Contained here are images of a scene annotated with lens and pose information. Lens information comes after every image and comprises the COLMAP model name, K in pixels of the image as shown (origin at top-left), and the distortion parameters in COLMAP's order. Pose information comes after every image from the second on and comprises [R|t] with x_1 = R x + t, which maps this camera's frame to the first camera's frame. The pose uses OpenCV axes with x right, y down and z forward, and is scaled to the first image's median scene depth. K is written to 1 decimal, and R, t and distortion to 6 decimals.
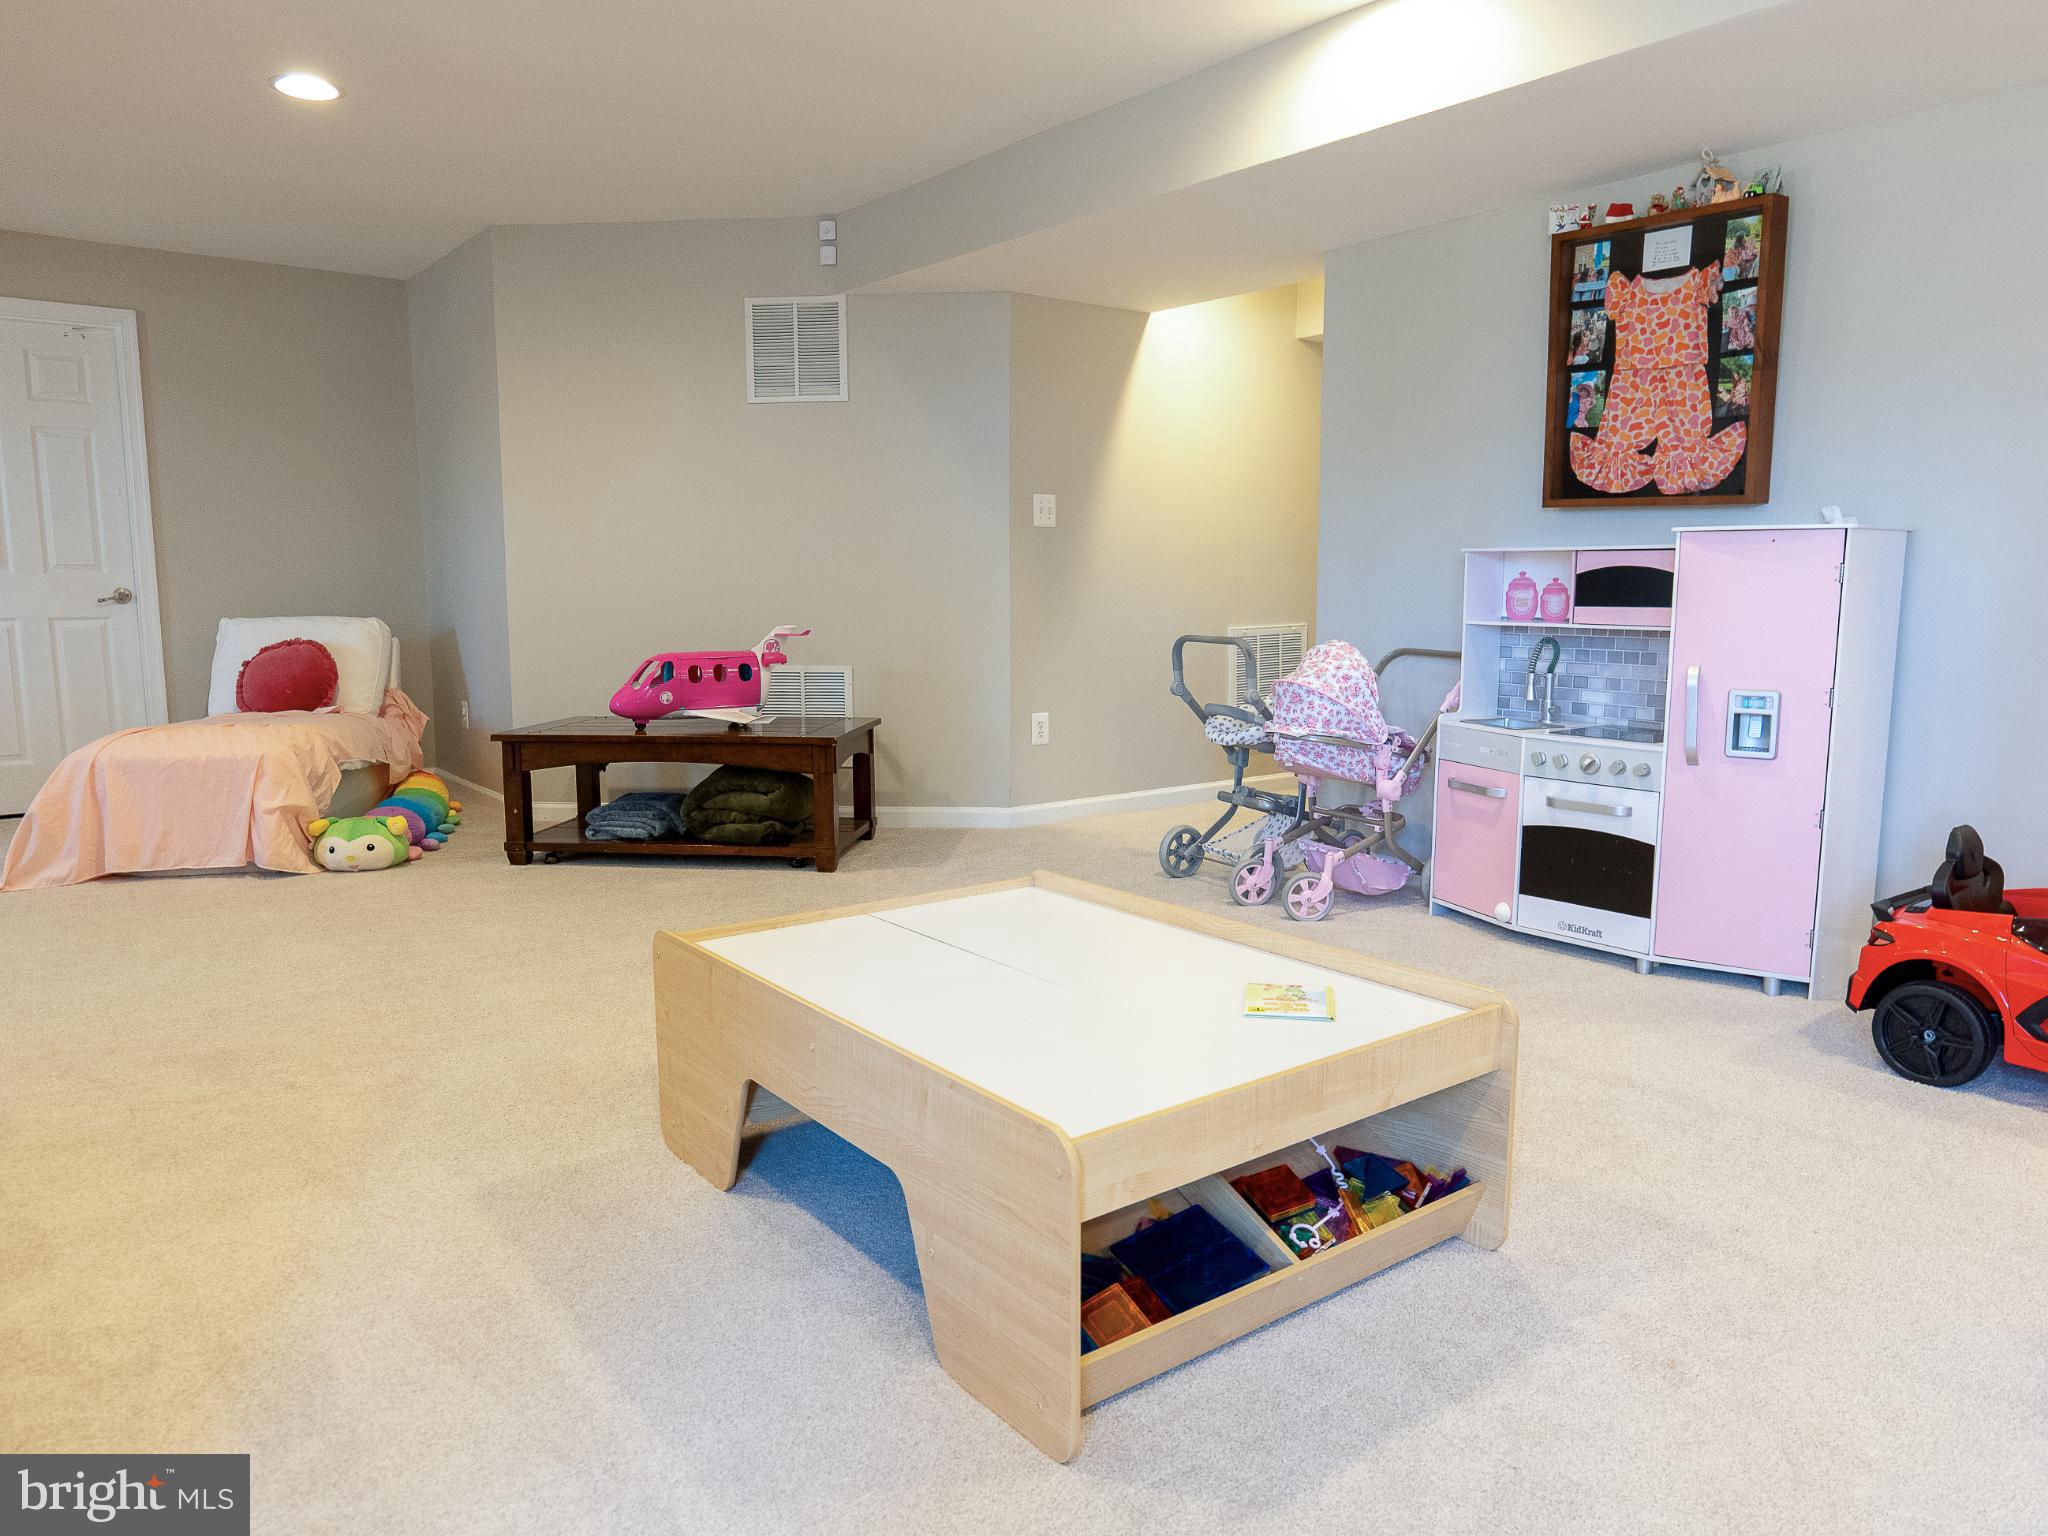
lens RADIAL K [[1399.8, 0, 1024.0], [0, 1399.8, 768.0], [0, 0, 1]] dist [-0.041157, 0.037912]
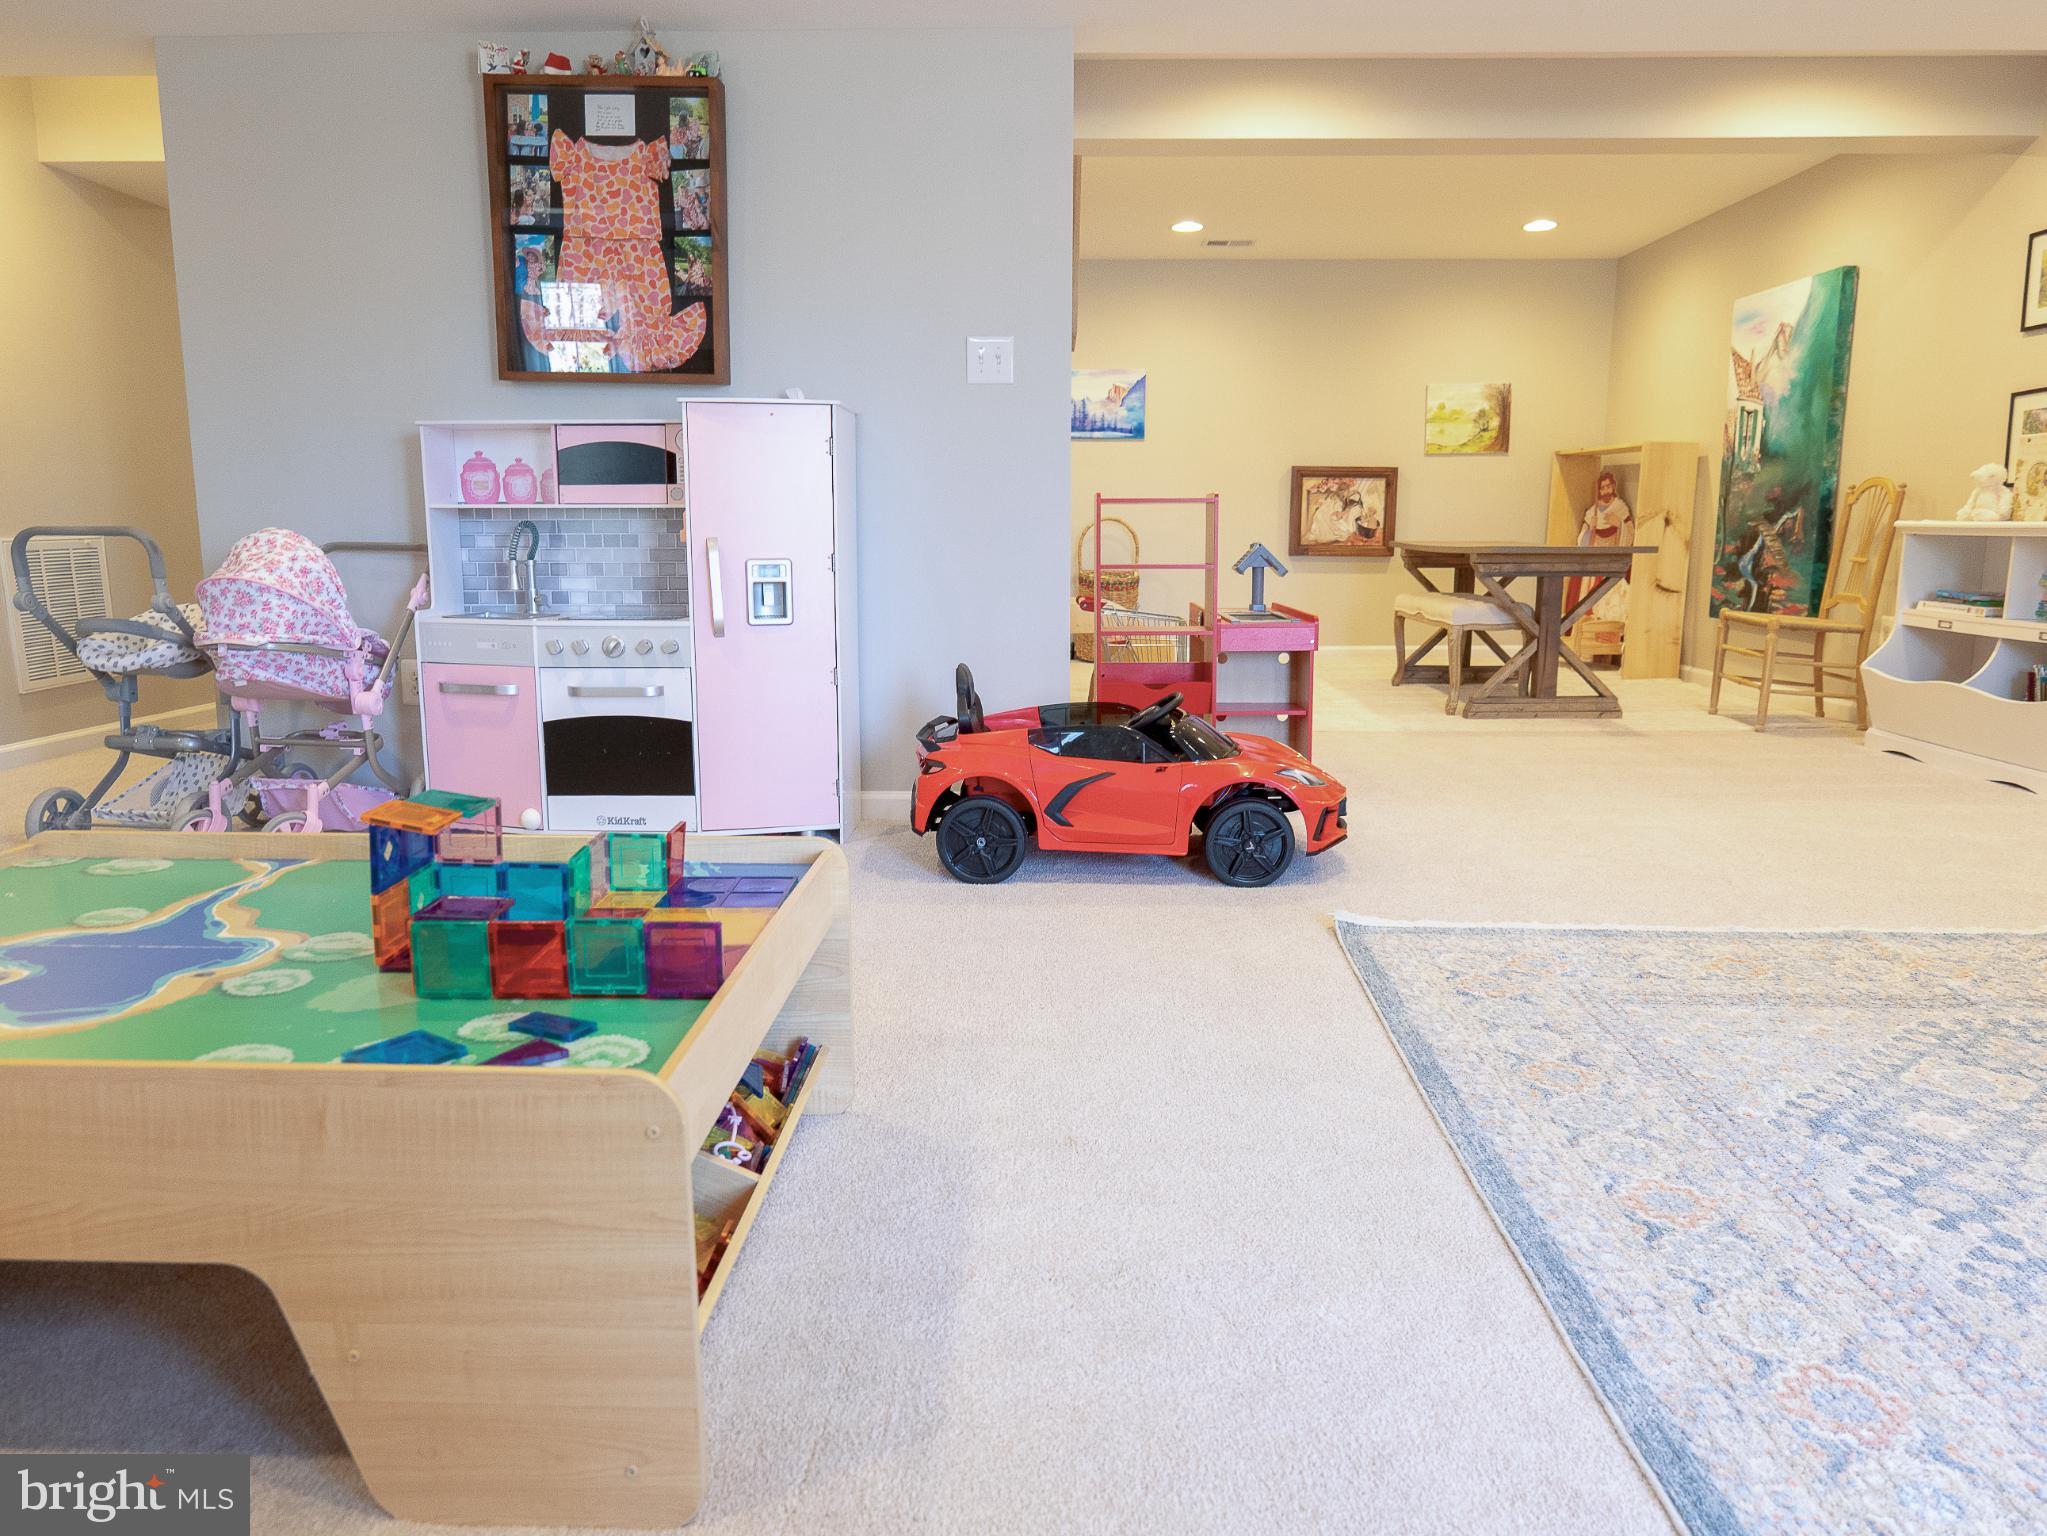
lens RADIAL K [[1399.1, 0, 1023.5], [0, 1399.1, 768.0], [0, 0, 1]] dist [-0.041157, 0.037912]
pose [[0.622184, -0.129488, 0.772088, -0.160740], [0.104331, 0.991144, 0.082151, 0.028959], [-0.775888, 0.029440, 0.630183, 0.170786]]
